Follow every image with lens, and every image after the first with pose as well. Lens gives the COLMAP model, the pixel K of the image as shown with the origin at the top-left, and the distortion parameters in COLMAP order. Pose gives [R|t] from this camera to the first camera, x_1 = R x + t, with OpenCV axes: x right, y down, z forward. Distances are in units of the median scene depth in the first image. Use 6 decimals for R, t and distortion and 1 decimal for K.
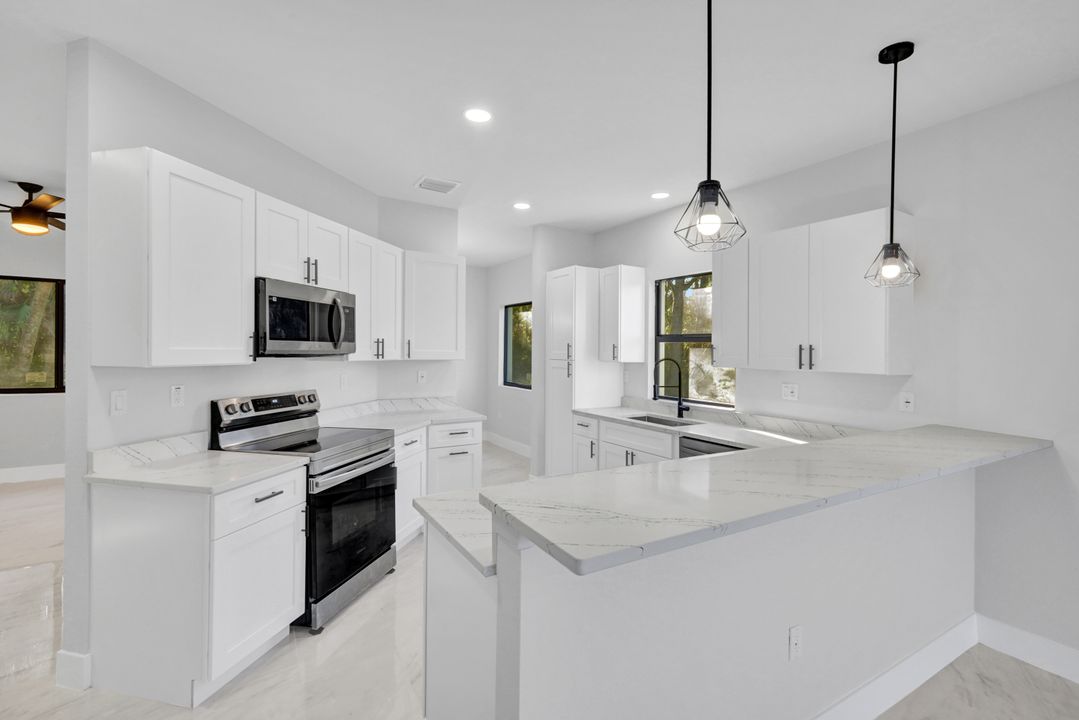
lens RADIAL K [[468.3, 0, 538.8], [0, 468.3, 353.4], [0, 0, 1]] dist [0.011046, 0.000338]
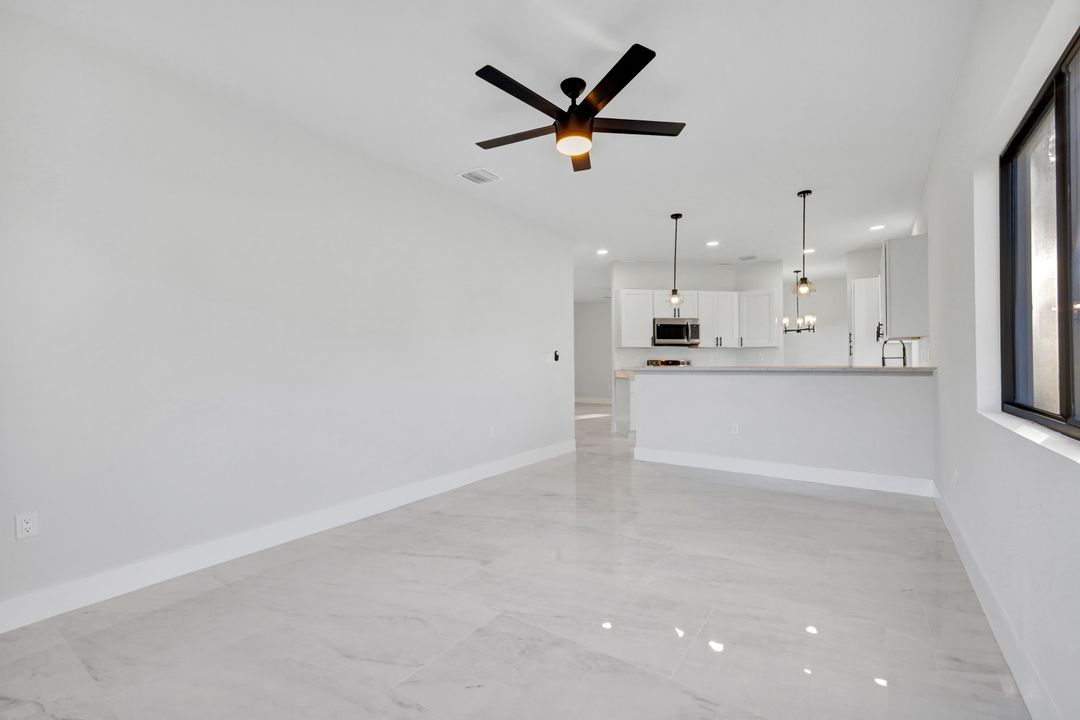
lens RADIAL K [[468.7, 0, 546.6], [0, 468.7, 354.9], [0, 0, 1]] dist [0.011046, 0.000338]
pose [[0.418775, -0.031954, -0.907528, 1.161797], [0.008494, 0.999475, -0.031272, 0.100603], [0.908050, 0.005387, 0.418826, -0.556288]]
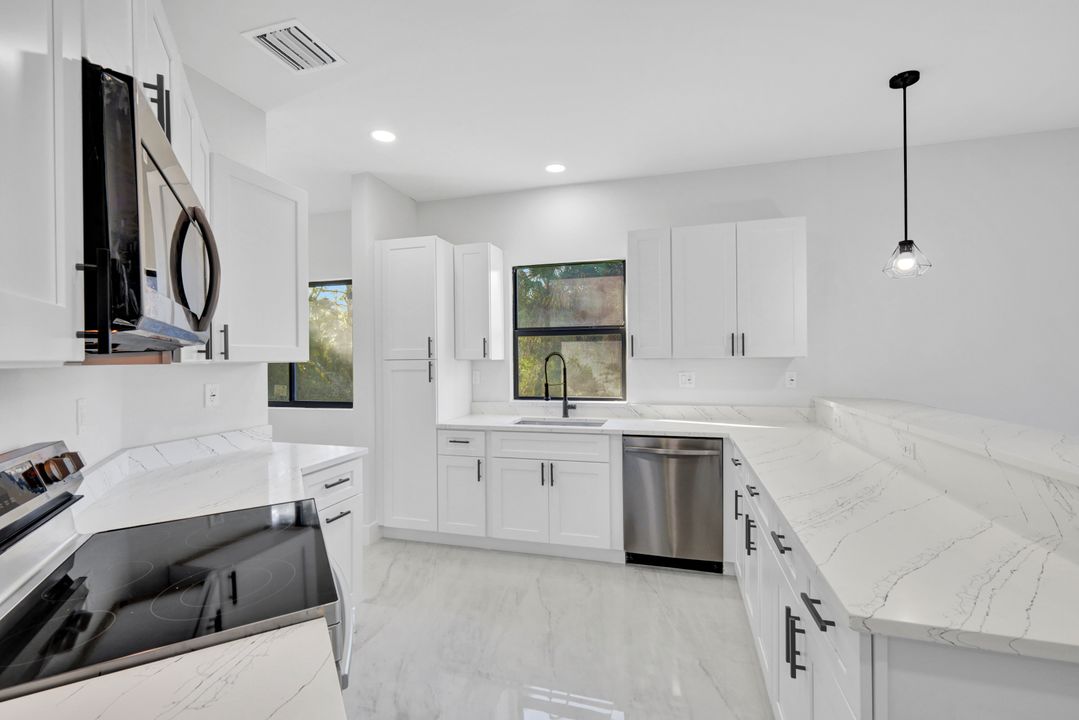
lens RADIAL K [[468.3, 0, 534.0], [0, 468.3, 355.2], [0, 0, 1]] dist [0.011046, 0.000338]
pose [[0.744896, -0.021261, 0.666842, -0.367135], [0.027917, 0.999610, 0.000686, 0.013728], [-0.666596, 0.018105, 0.745199, 0.371359]]
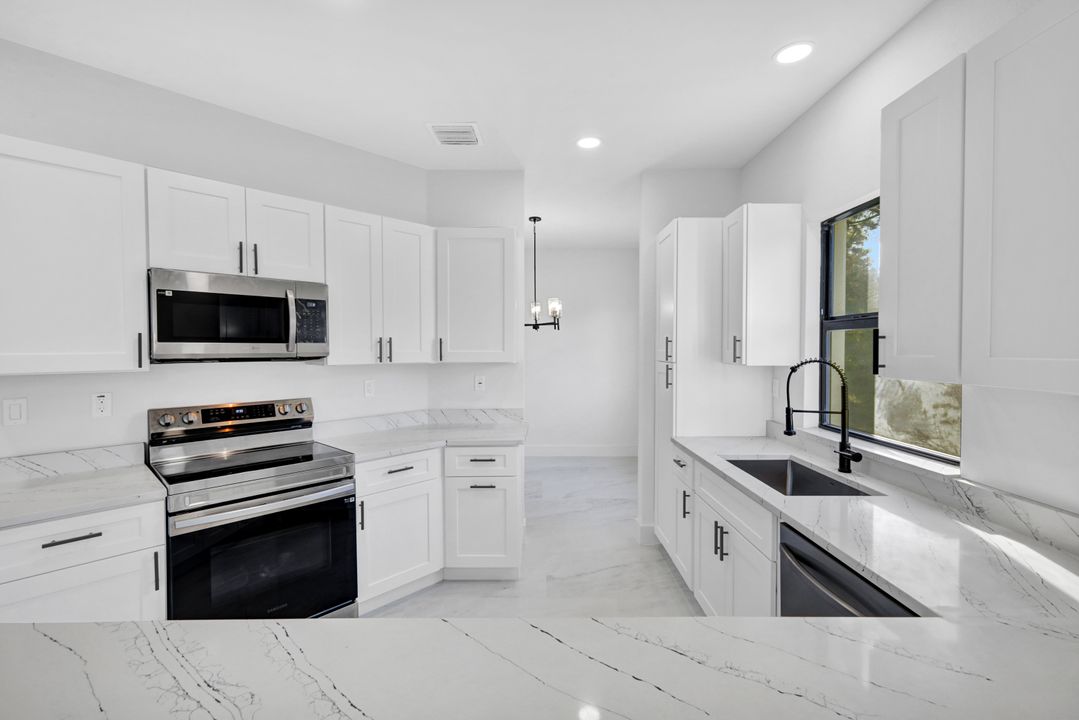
lens RADIAL K [[468.3, 0, 545.9], [0, 468.3, 360.3], [0, 0, 1]] dist [0.011046, 0.000338]
pose [[0.866343, -0.003252, -0.499439, 0.285760], [0.012181, 0.999819, 0.014619, 0.000007], [0.499301, -0.018749, 0.866226, 0.391927]]
